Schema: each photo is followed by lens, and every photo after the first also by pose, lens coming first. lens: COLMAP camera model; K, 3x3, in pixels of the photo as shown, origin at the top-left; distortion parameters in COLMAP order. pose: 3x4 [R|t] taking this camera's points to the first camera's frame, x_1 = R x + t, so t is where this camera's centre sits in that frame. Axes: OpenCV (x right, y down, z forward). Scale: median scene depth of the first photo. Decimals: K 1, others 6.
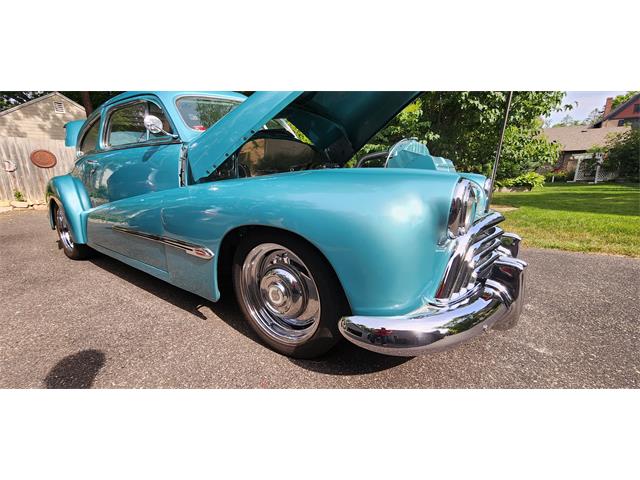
lens RADIAL K [[263.6, 0, 321.6], [0, 263.6, 241.7], [0, 0, 1]] dist [0.000591, -0.003273]
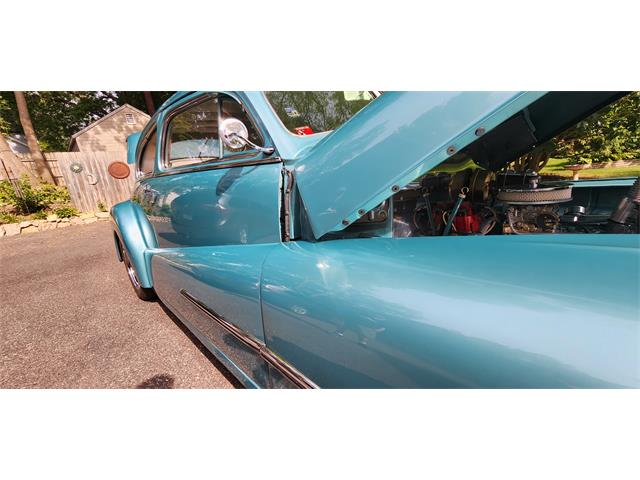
lens RADIAL K [[265.4, 0, 322.0], [0, 265.4, 243.5], [0, 0, 1]] dist [-0.001104, -0.000407]
pose [[0.982403, -0.023598, -0.185275, -0.217537], [0.032744, 0.998384, 0.046457, -0.141670], [0.183879, -0.051706, 0.981588, 0.286534]]
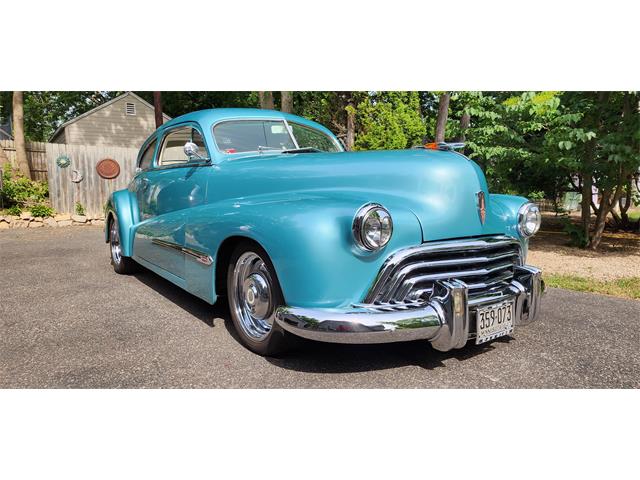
lens RADIAL K [[427.8, 0, 320.0], [0, 427.8, 240.0], [0, 0, 1]] dist [0.067282, -0.061613]
pose [[0.942472, 0.048243, -0.330785, 0.318836], [-0.089748, 0.989719, -0.111366, 0.059848], [0.322011, 0.134647, 0.937112, -0.315057]]
